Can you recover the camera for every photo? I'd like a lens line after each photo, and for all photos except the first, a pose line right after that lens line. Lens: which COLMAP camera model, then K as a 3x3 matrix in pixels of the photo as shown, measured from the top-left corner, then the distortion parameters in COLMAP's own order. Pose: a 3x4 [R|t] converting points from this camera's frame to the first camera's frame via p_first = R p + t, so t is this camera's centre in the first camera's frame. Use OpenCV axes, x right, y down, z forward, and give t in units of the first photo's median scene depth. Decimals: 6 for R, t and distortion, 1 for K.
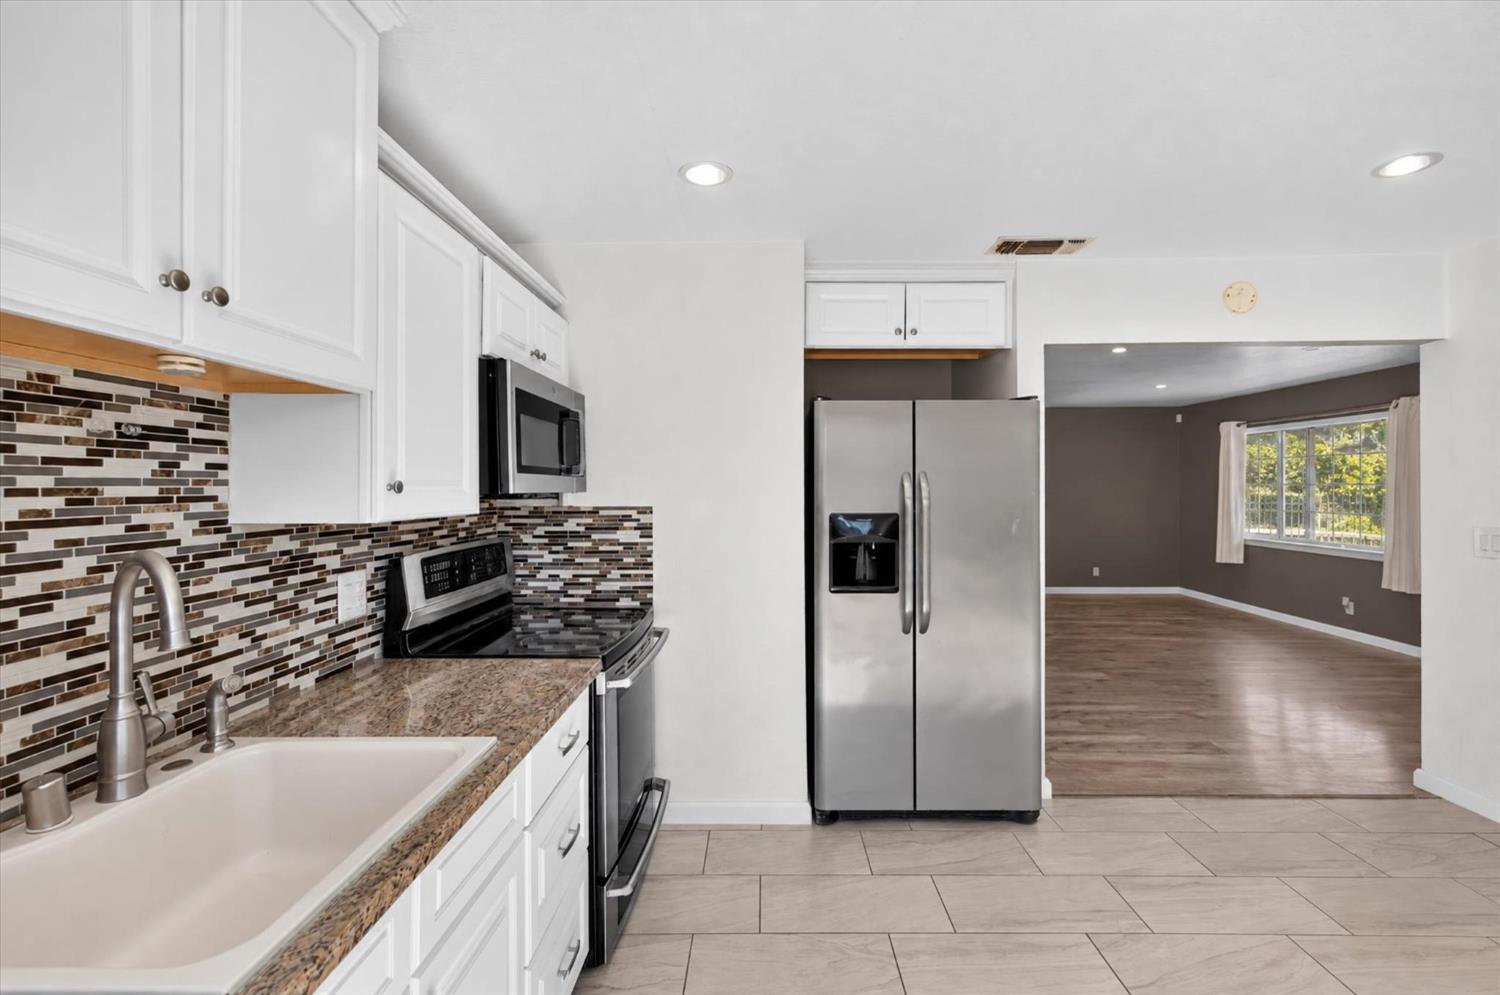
lens RADIAL K [[654.1, 0, 755.7], [0, 654.1, 484.2], [0, 0, 1]] dist [0.007046, -0.000908]
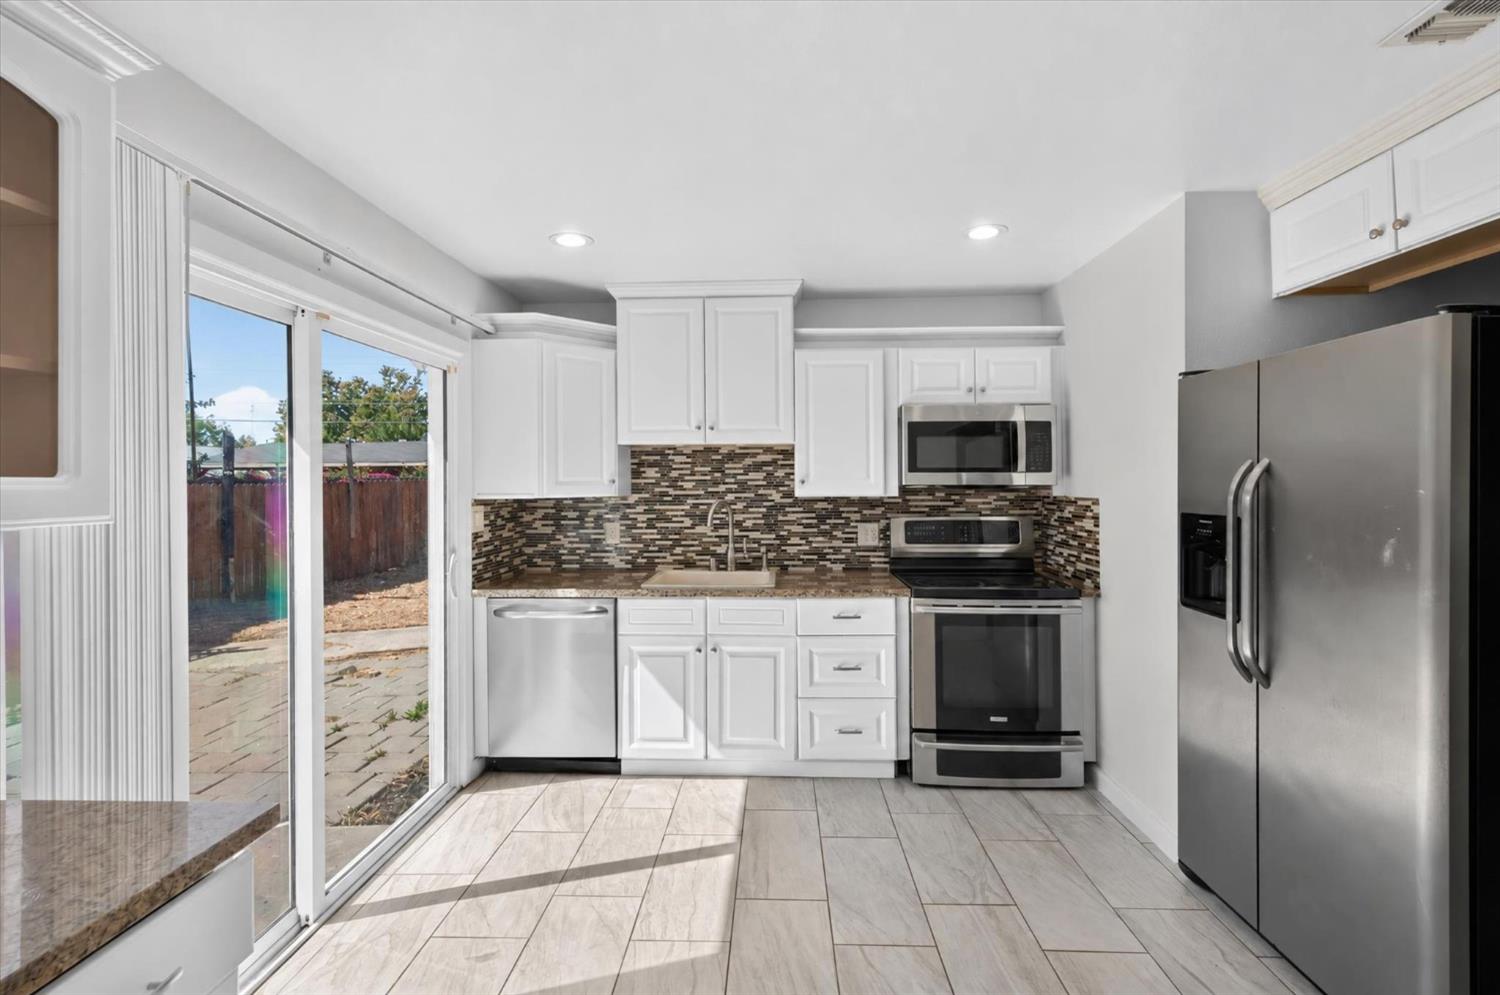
lens RADIAL K [[654.1, 0, 755.1], [0, 654.1, 479.1], [0, 0, 1]] dist [0.007046, -0.000908]
pose [[-0.014796, -0.000582, -0.999890, 0.966057], [0.009380, 0.999956, -0.000721, -0.002623], [0.999847, -0.009389, -0.014790, 0.461654]]
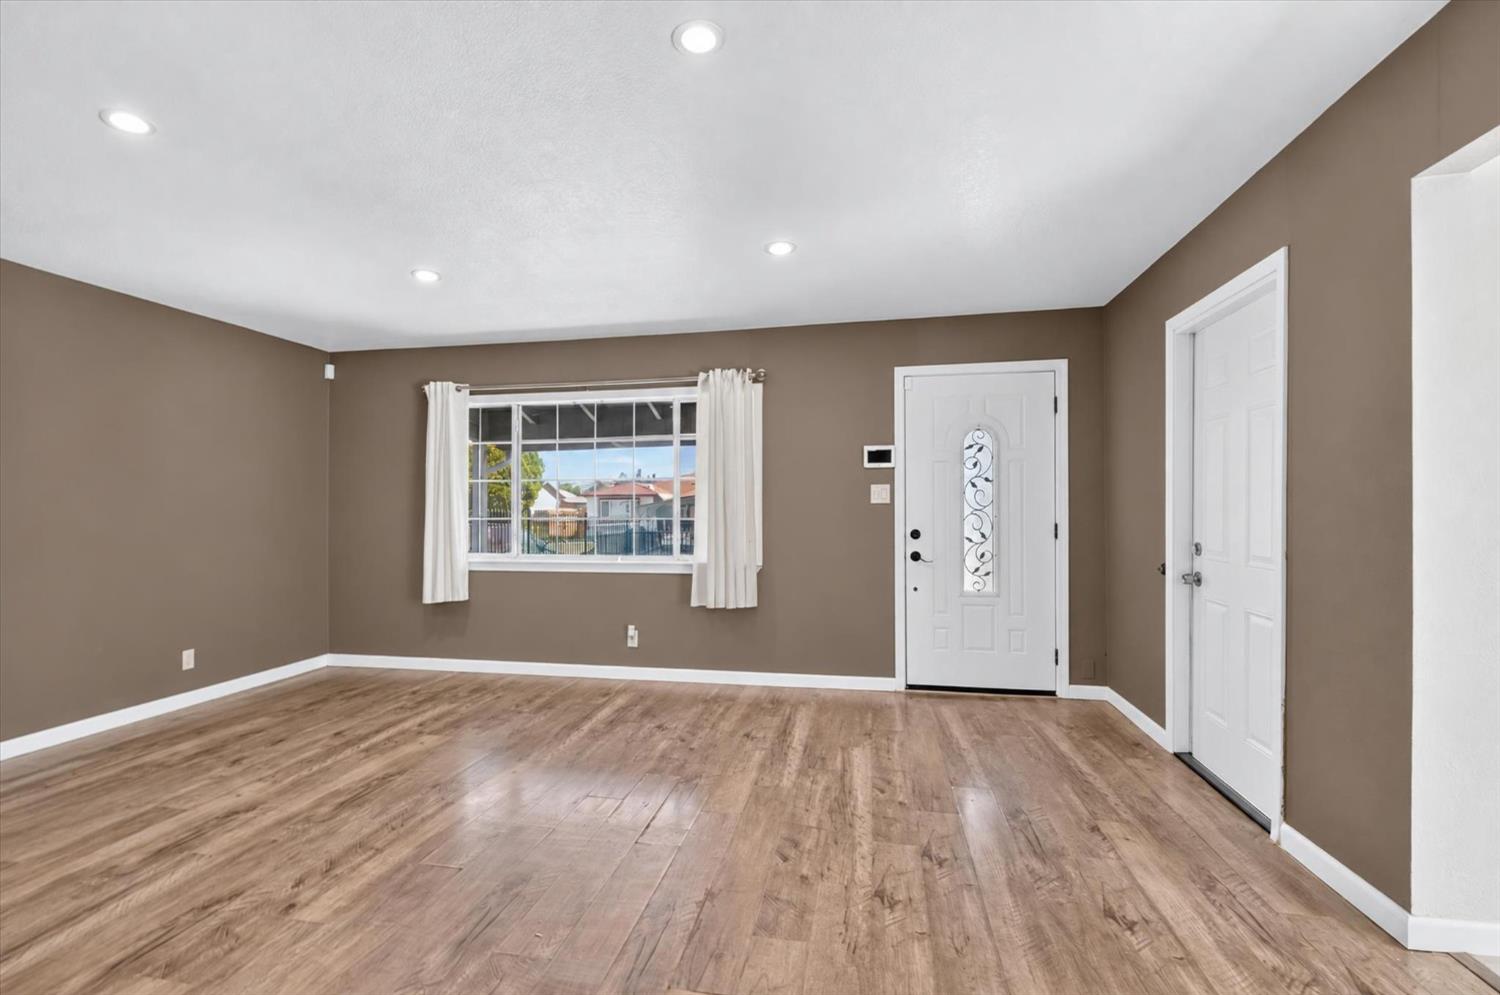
lens RADIAL K [[654.1, 0, 745.4], [0, 654.1, 502.1], [0, 0, 1]] dist [0.007046, -0.000908]
pose [[0.169442, 0.011660, 0.985471, 0.387700], [0.002014, 0.999924, -0.012177, 0.087093], [-0.985538, 0.004048, 0.169405, 1.685347]]
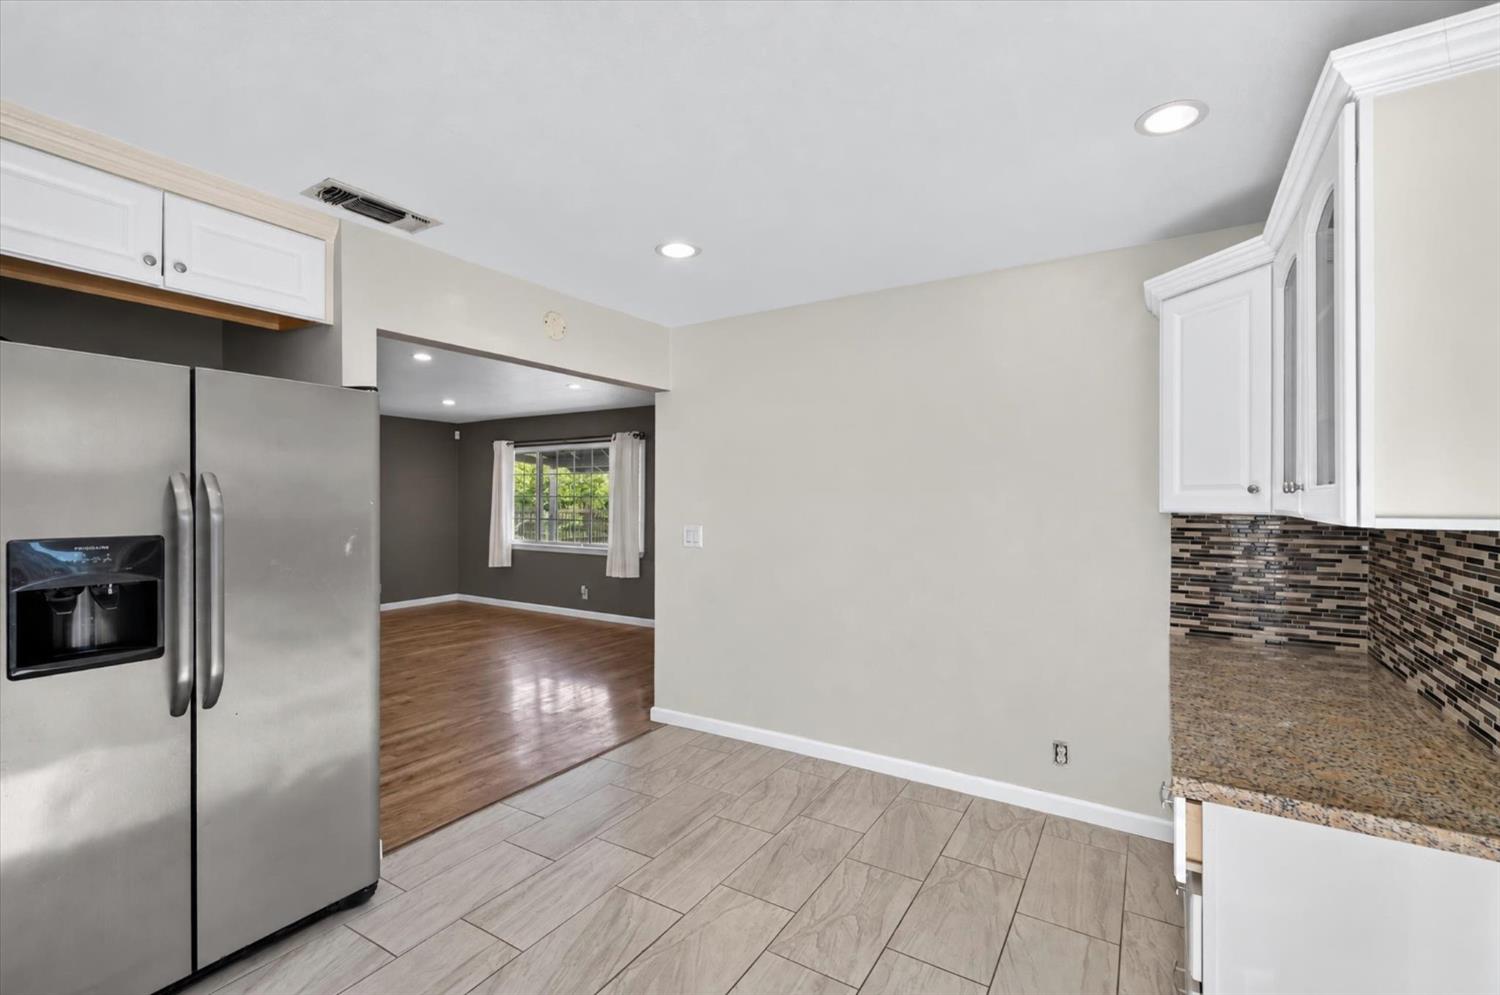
lens RADIAL K [[654.1, 0, 748.1], [0, 654.1, 502.2], [0, 0, 1]] dist [0.007046, -0.000908]
pose [[0.520904, -0.002085, 0.853613, -0.038599], [-0.003508, 0.999983, 0.004583, 0.006395], [-0.853608, -0.005382, 0.520888, 0.156839]]
